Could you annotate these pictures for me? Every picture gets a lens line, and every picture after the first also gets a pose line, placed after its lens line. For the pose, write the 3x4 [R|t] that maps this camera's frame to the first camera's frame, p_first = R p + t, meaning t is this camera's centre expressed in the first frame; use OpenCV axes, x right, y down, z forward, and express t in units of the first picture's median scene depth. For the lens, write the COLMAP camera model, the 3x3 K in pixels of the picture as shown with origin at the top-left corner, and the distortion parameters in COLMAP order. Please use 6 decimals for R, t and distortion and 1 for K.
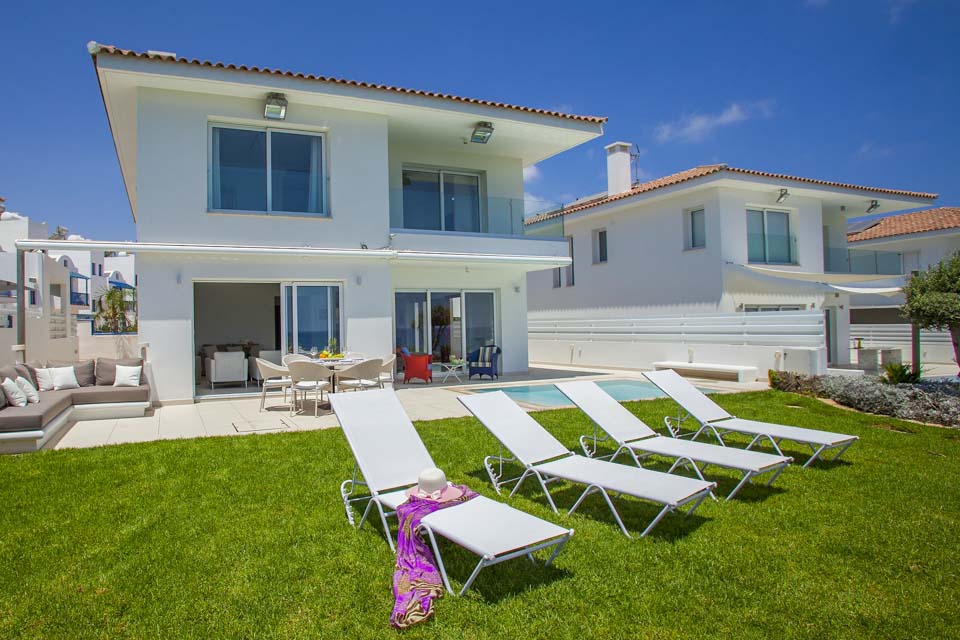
lens RADIAL K [[467.6, 0, 437.7], [0, 467.6, 300.6], [0, 0, 1]] dist [-0.059464, 0.032573]
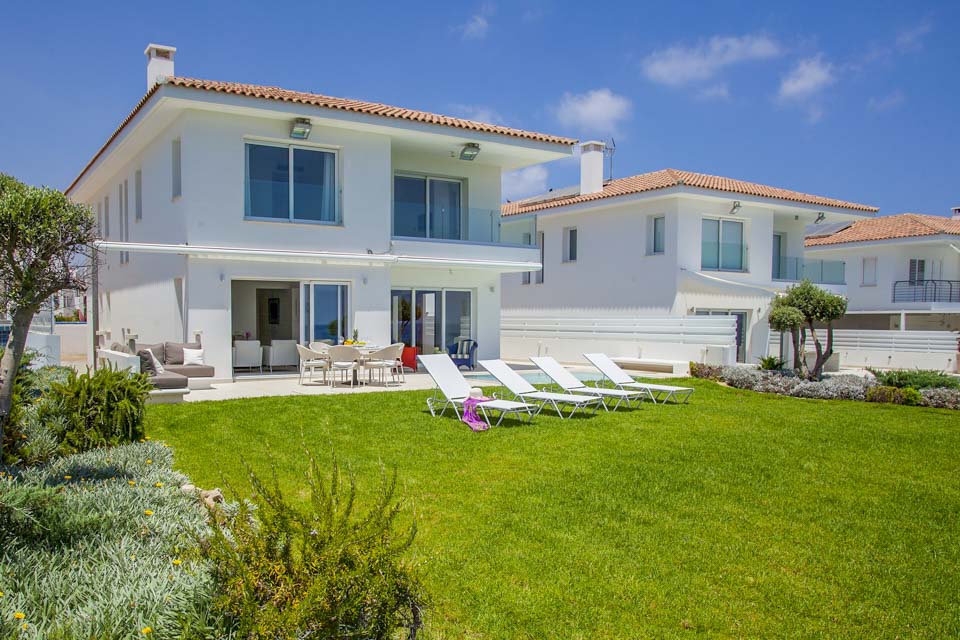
lens RADIAL K [[674.3, 0, 480.0], [0, 674.3, 320.0], [0, 0, 1]] dist [-0.000161, -0.000224]
pose [[0.980978, 0.022268, 0.192839, -0.173351], [-0.032137, 0.998321, 0.048197, -0.029865], [-0.191441, -0.053478, 0.980046, -0.586855]]
